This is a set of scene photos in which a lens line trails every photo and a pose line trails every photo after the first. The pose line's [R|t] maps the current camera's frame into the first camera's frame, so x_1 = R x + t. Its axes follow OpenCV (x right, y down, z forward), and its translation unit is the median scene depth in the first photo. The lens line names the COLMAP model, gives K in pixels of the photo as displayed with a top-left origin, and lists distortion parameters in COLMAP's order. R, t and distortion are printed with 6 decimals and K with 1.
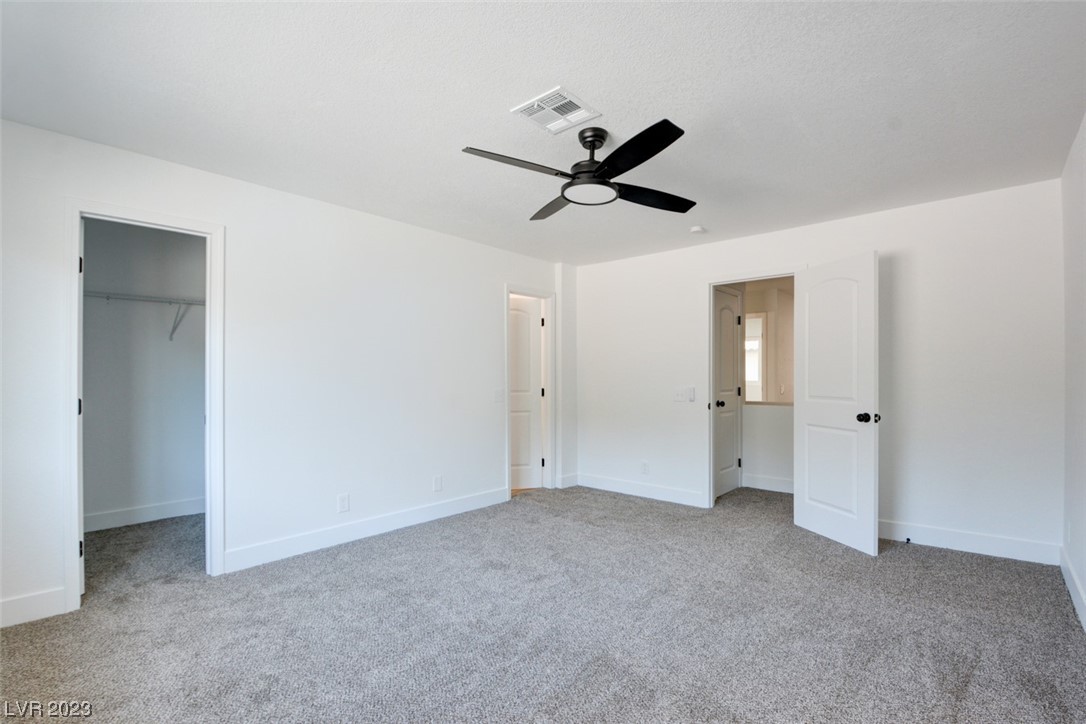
lens RADIAL K [[490.2, 0, 558.2], [0, 490.2, 380.6], [0, 0, 1]] dist [0.036133, -0.037993]
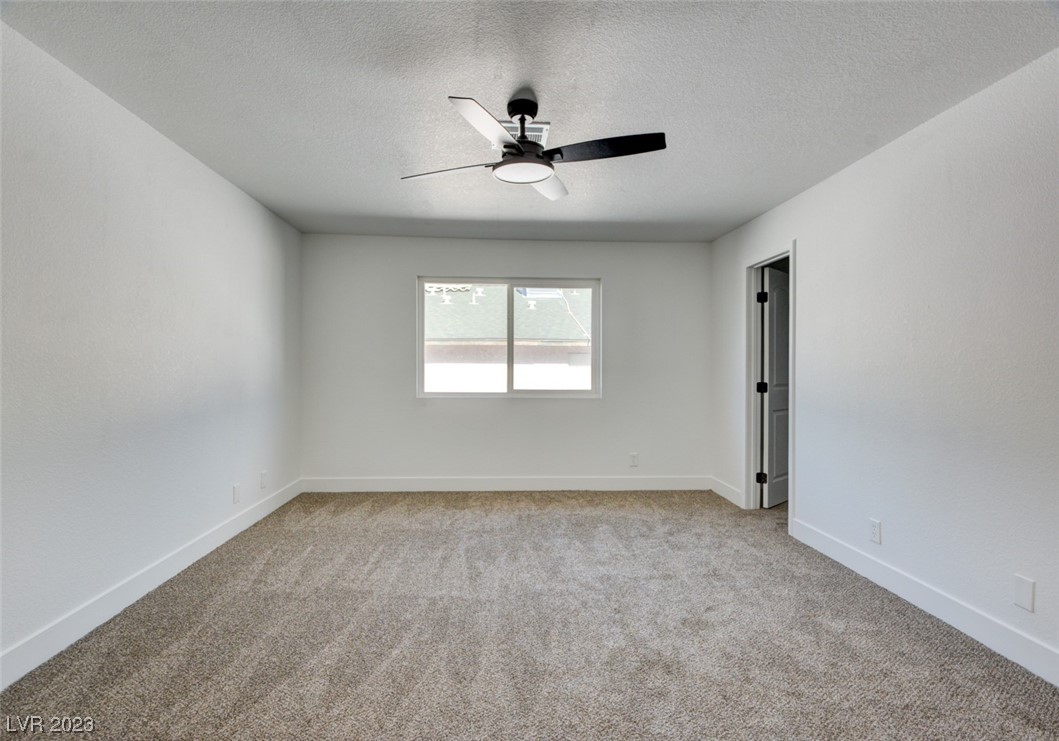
lens RADIAL K [[505.0, 0, 529.5], [0, 505.0, 370.5], [0, 0, 1]] dist [0.016053, -0.001077]
pose [[-0.716951, -0.005193, -0.697104, 0.679351], [-0.008603, 0.999962, 0.001399, -0.000476], [0.697070, 0.007000, -0.716969, 1.572204]]
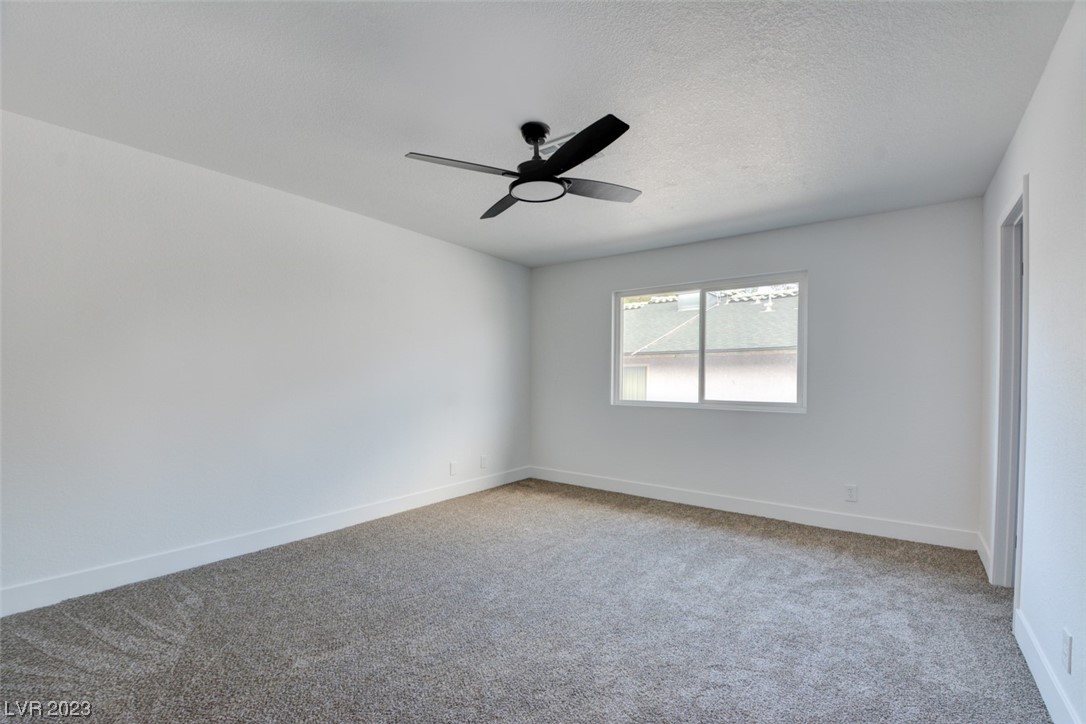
lens RADIAL K [[490.2, 0, 558.2], [0, 490.2, 380.6], [0, 0, 1]] dist [0.036133, -0.037993]
pose [[-0.995634, -0.011303, -0.092653, 0.107918], [-0.011701, 0.999924, 0.003759, 0.005154], [0.092603, 0.004826, -0.995691, 1.849962]]
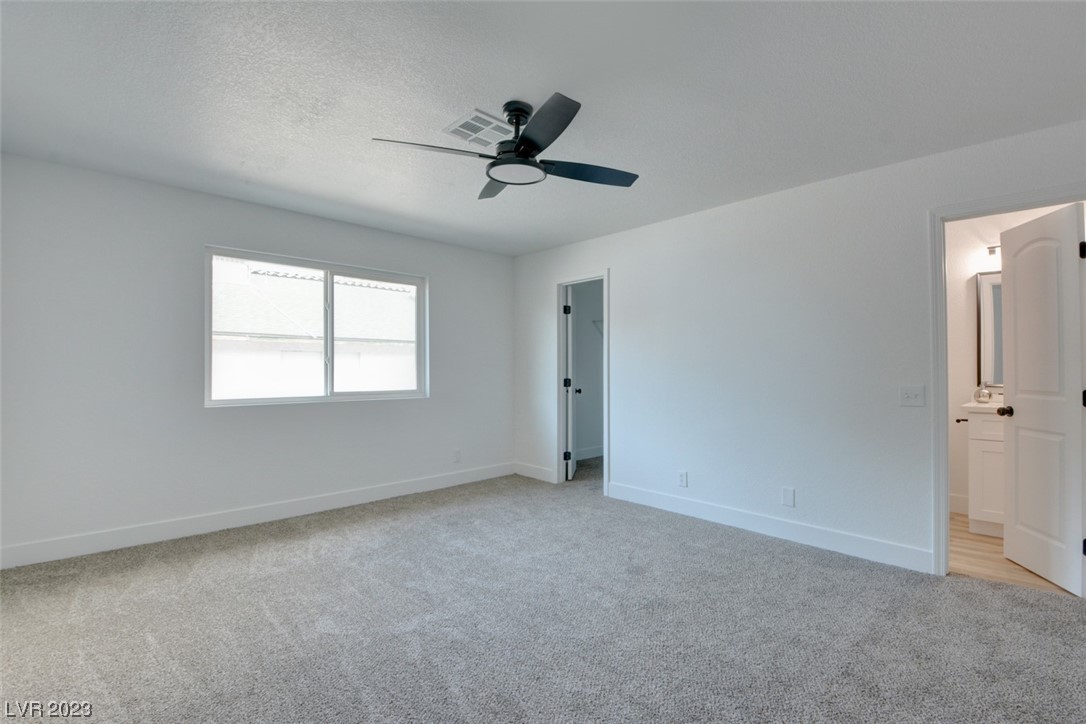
lens RADIAL K [[490.2, 0, 558.2], [0, 490.2, 380.6], [0, 0, 1]] dist [0.036133, -0.037993]
pose [[-0.081110, 0.023292, -0.996433, 0.934910], [-0.000681, 0.999725, 0.023424, -0.004850], [0.996705, 0.002578, -0.081072, 1.066655]]
